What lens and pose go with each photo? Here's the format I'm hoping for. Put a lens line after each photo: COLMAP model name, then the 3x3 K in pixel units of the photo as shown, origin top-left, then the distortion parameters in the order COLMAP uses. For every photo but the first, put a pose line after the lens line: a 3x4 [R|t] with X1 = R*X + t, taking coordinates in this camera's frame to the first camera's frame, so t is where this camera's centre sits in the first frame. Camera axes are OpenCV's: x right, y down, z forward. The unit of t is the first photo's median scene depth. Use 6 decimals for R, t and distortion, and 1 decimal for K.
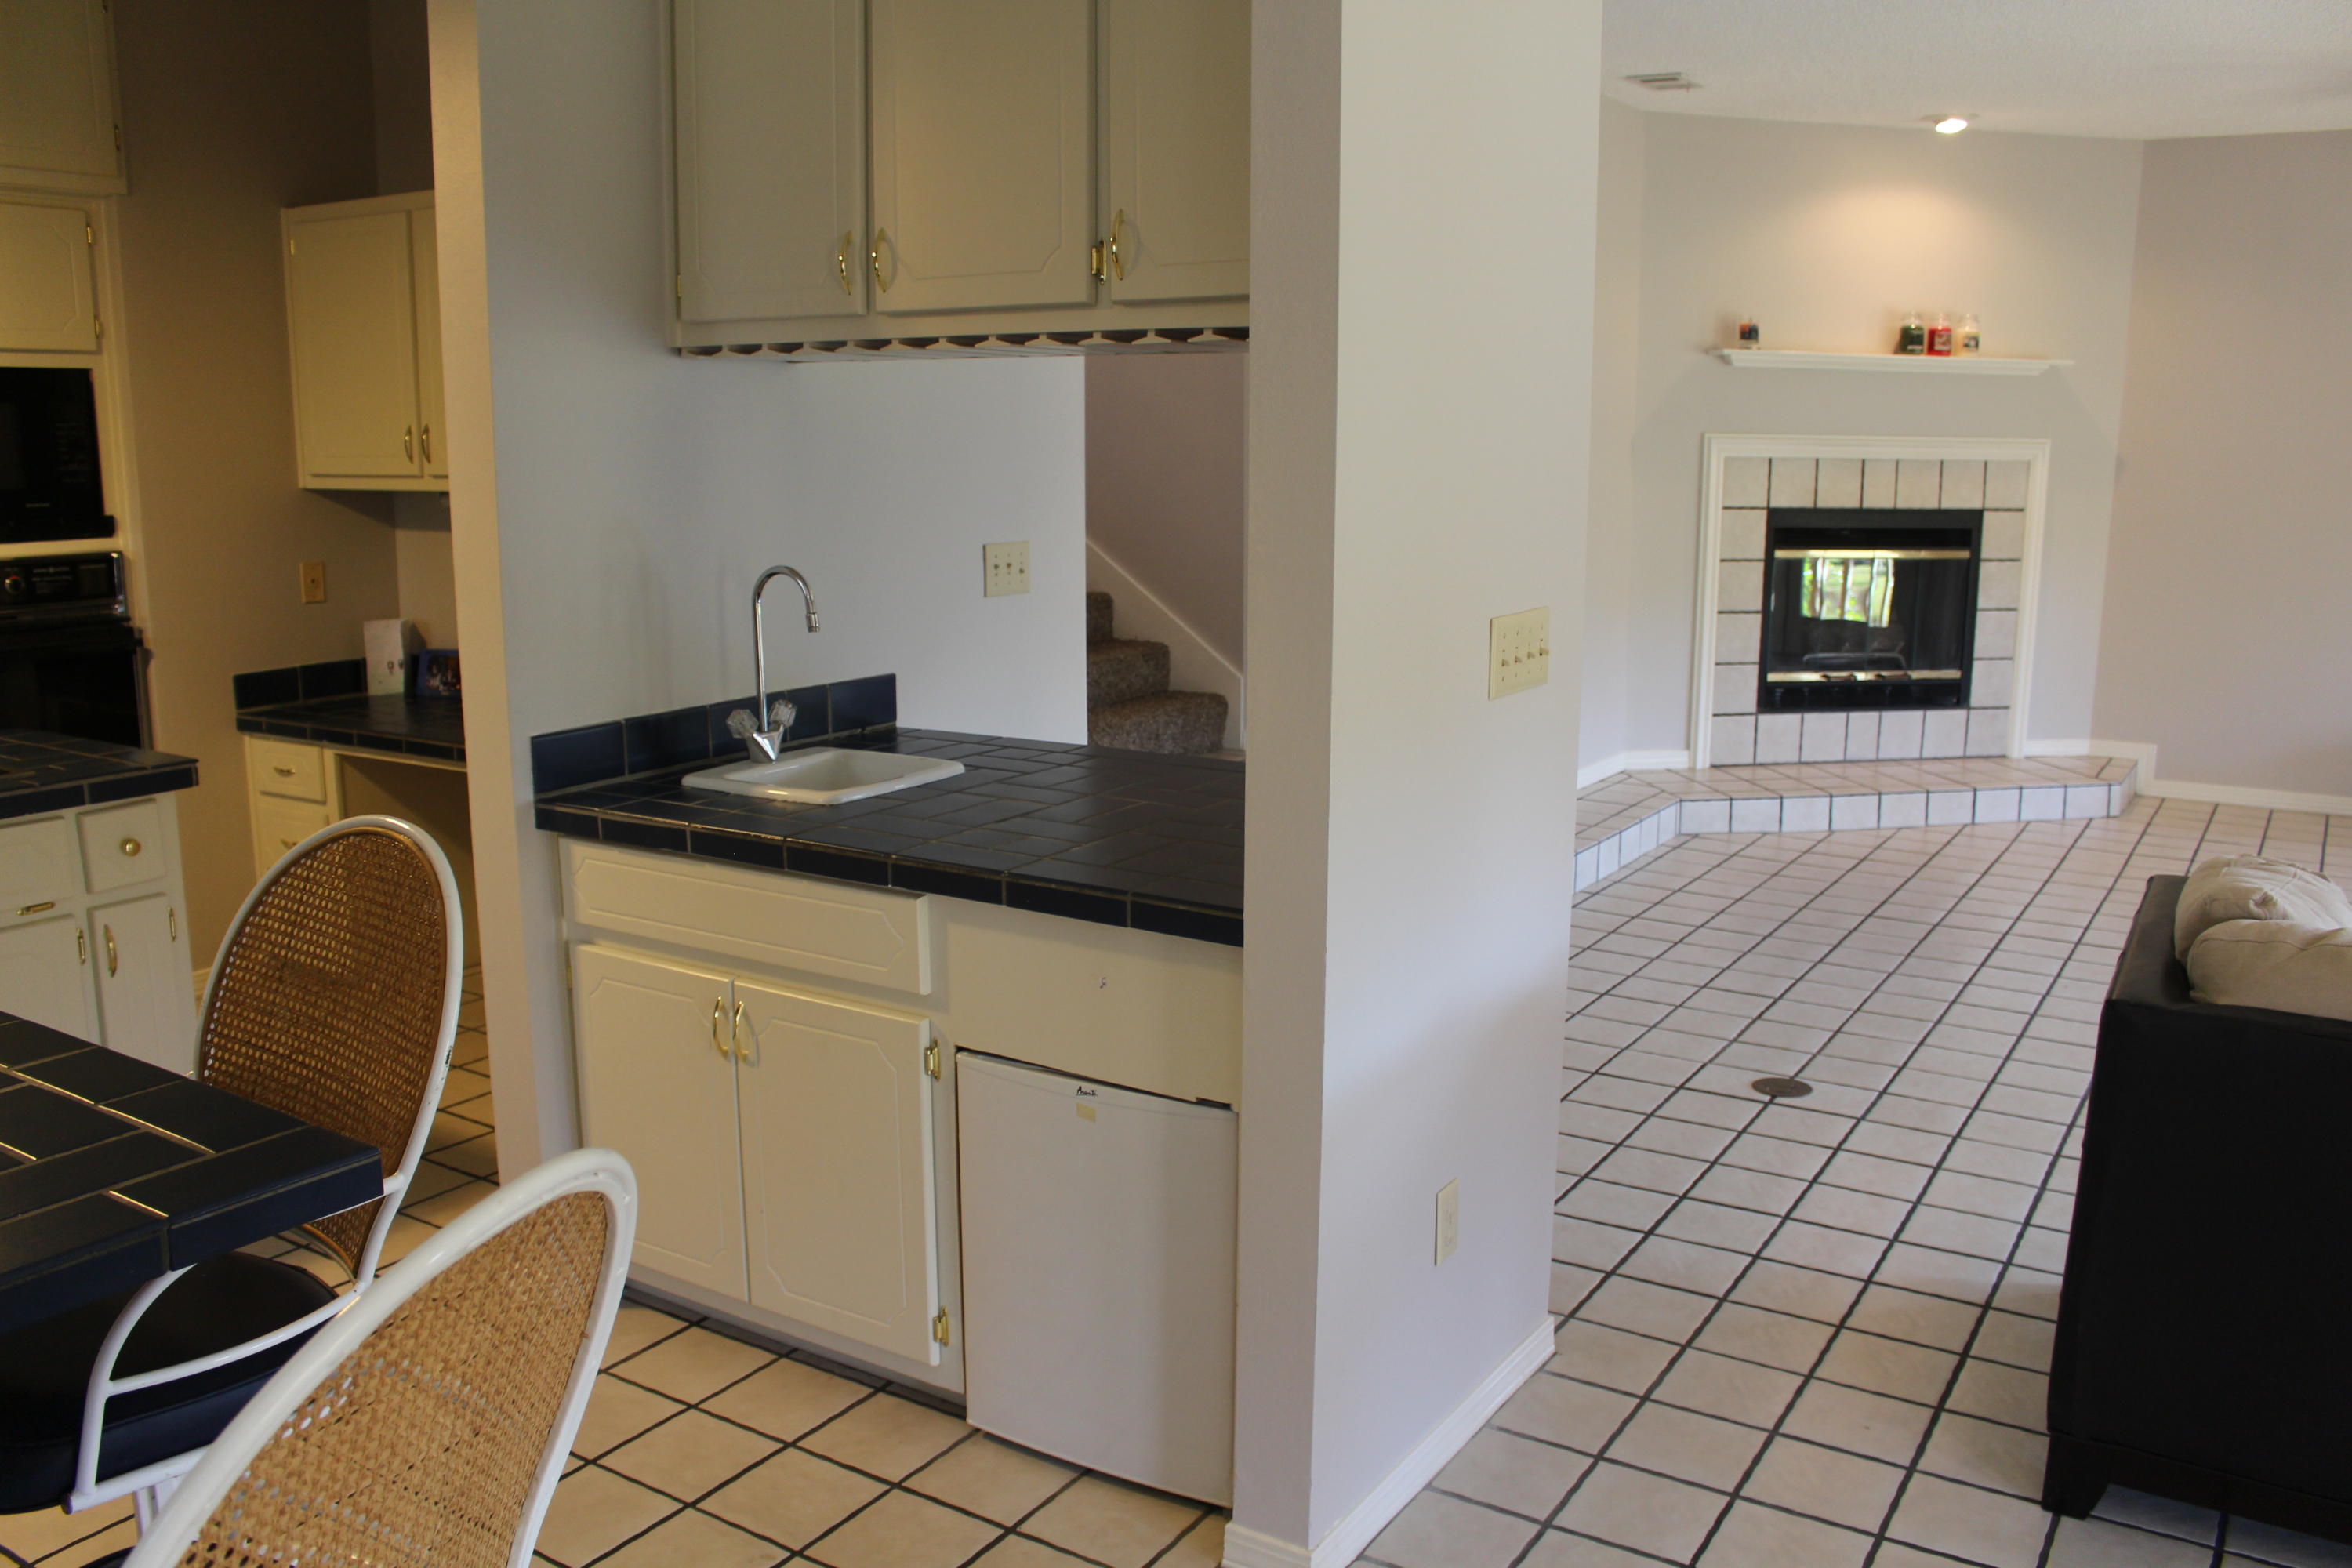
lens RADIAL K [[1945.6, 0, 1176.1], [0, 1945.6, 785.1], [0, 0, 1]] dist [-0.136945, 0.091617]
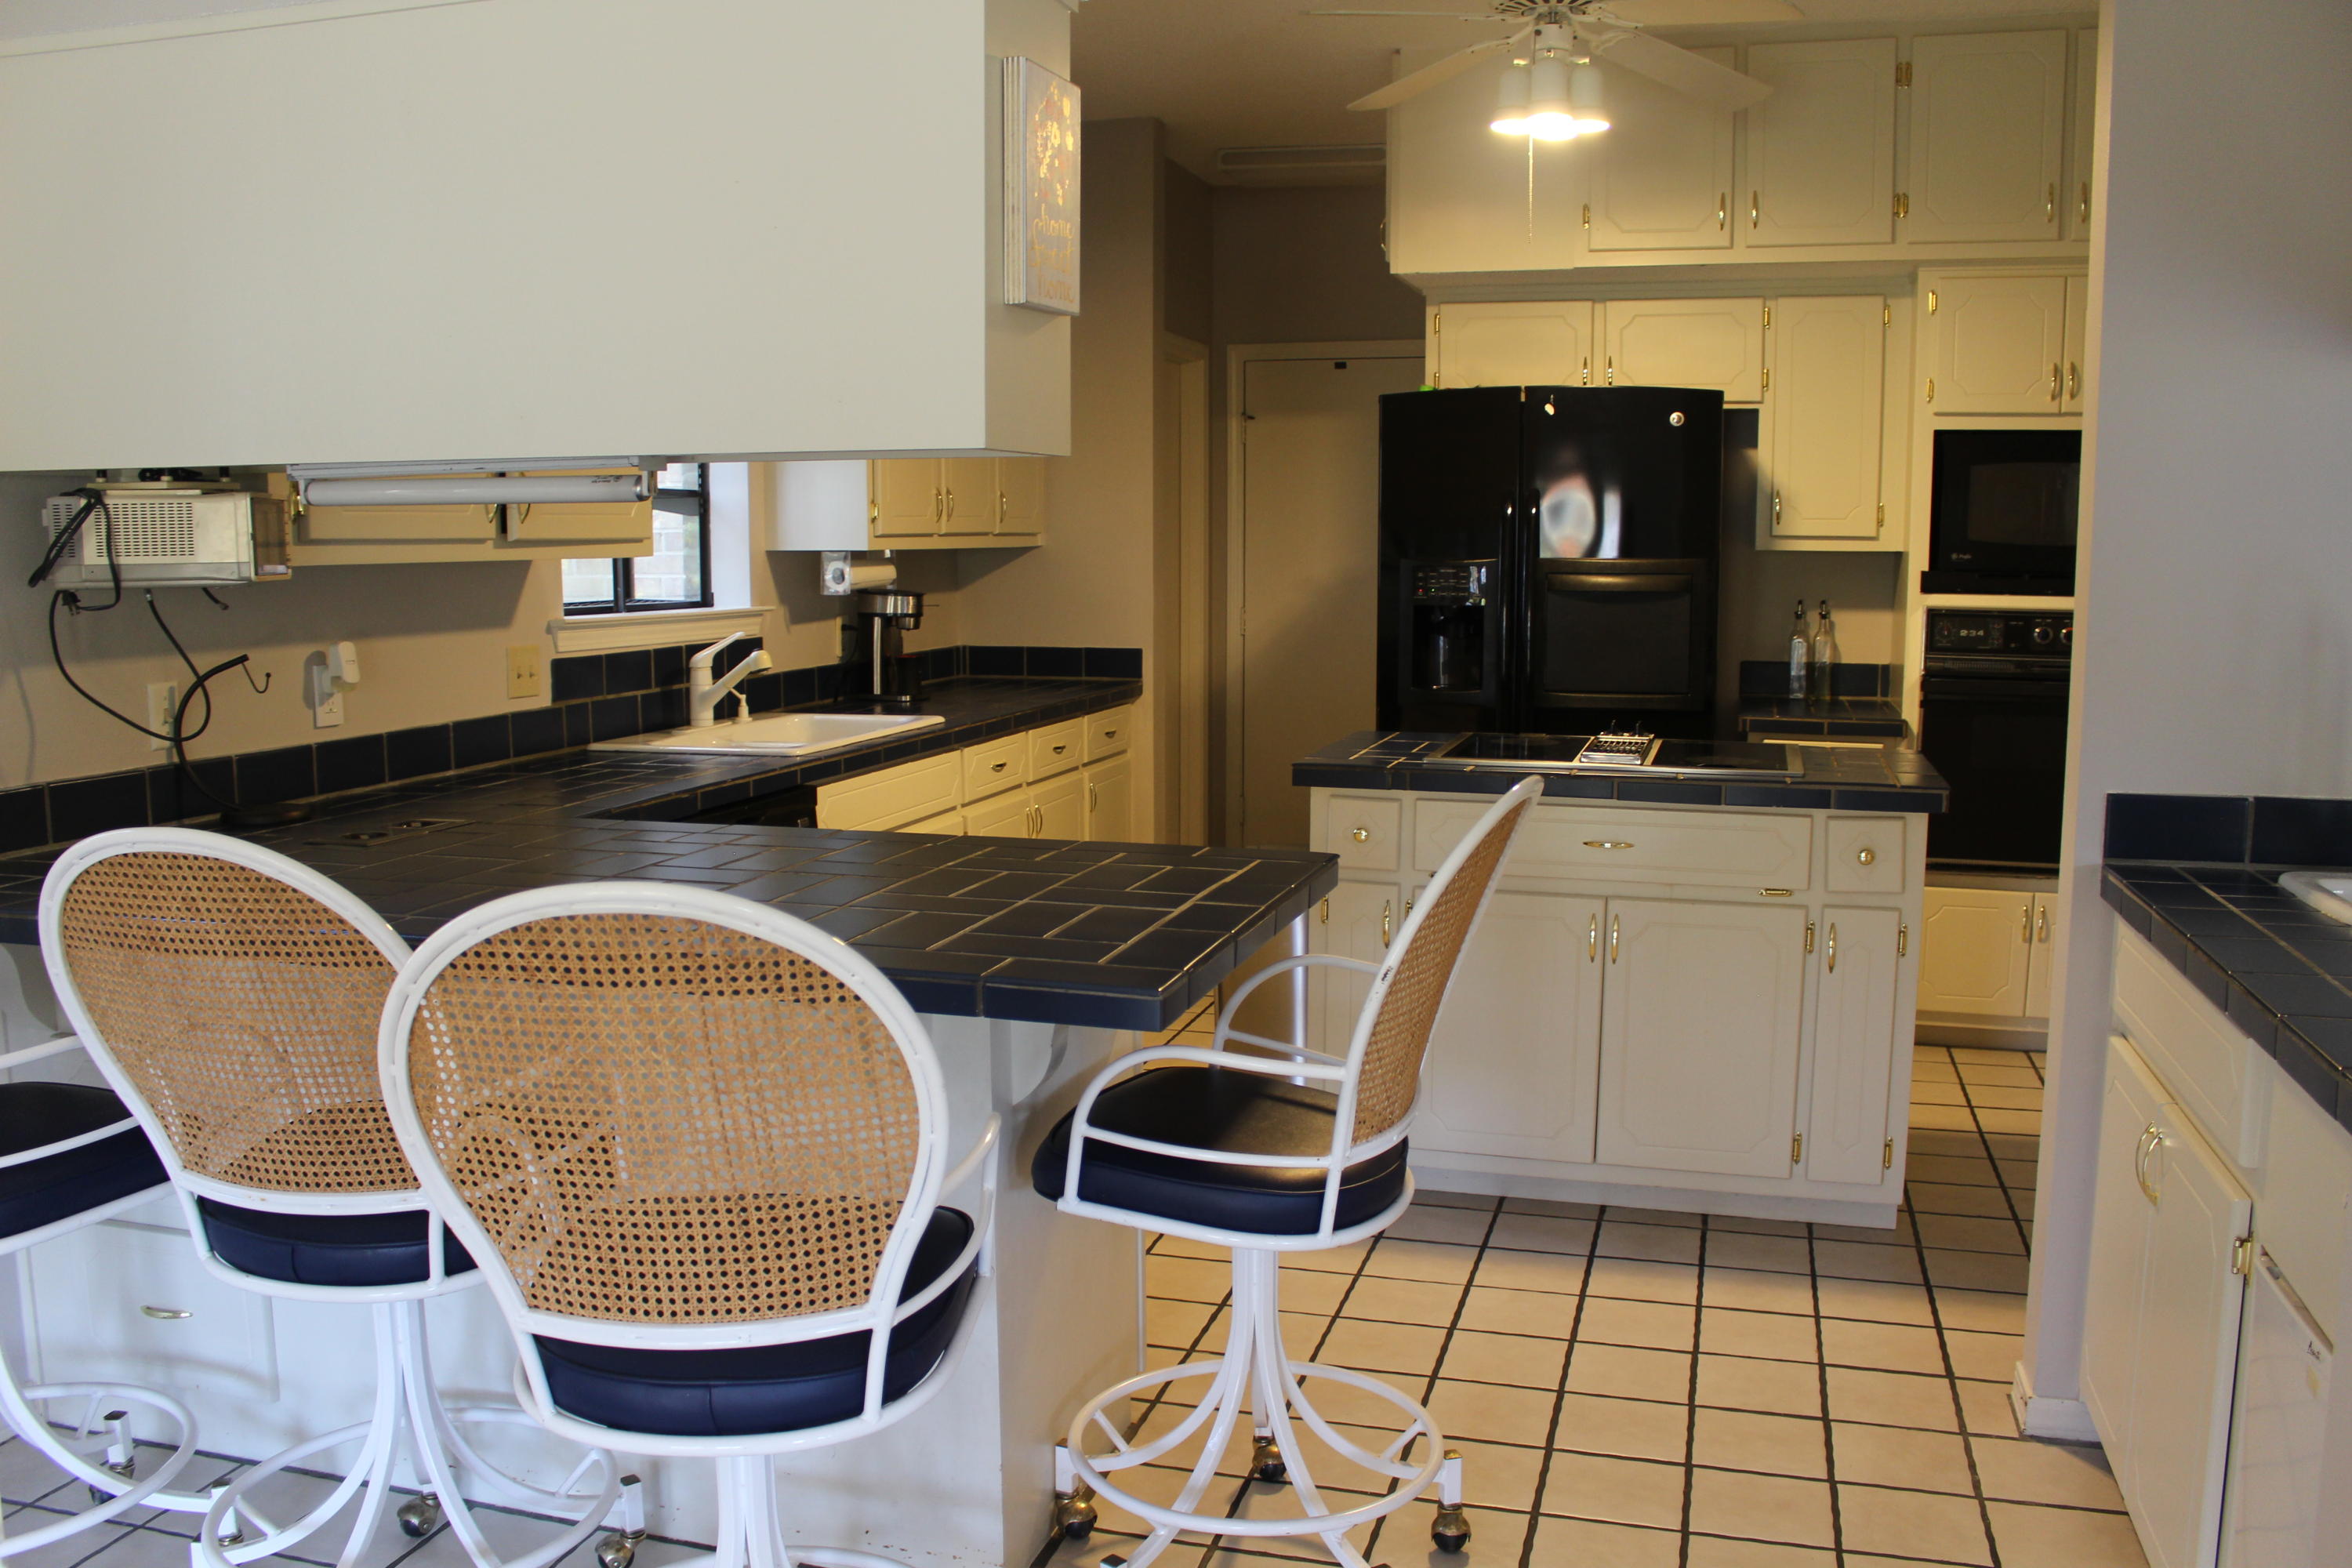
lens RADIAL K [[1945.6, 0, 1170.6], [0, 1945.6, 790.5], [0, 0, 1]] dist [-0.136945, 0.091617]
pose [[0.271296, 0.119201, -0.955086, 0.374793], [-0.177365, 0.981499, 0.072116, -0.012159], [0.946013, 0.149834, 0.287419, 0.319637]]
